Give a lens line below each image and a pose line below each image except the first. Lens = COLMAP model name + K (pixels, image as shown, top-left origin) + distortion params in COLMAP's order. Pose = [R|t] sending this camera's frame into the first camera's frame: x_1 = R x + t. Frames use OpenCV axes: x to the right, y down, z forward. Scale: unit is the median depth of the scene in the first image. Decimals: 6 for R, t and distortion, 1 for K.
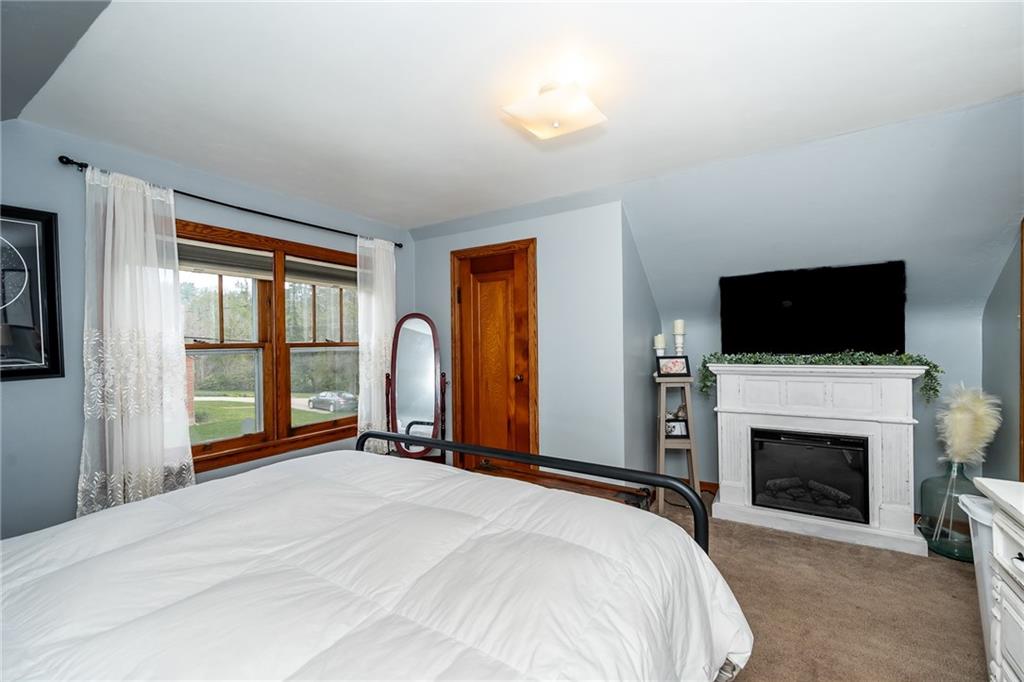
lens RADIAL K [[423.1, 0, 511.3], [0, 423.1, 337.1], [0, 0, 1]] dist [-0.000096, -0.000036]
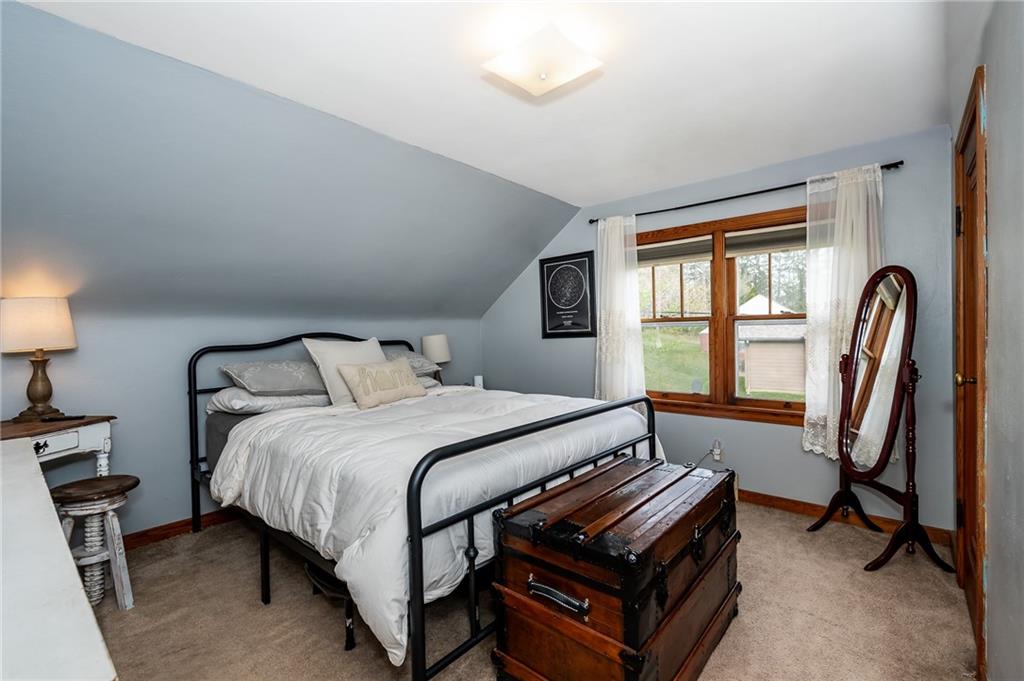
lens RADIAL K [[423.1, 0, 511.3], [0, 423.1, 336.6], [0, 0, 1]] dist [-0.000096, -0.000036]
pose [[-0.119546, 0.028390, -0.992423, 0.602027], [0.025430, 0.999351, 0.025525, 0.025102], [0.992503, -0.022186, -0.120190, 0.606550]]
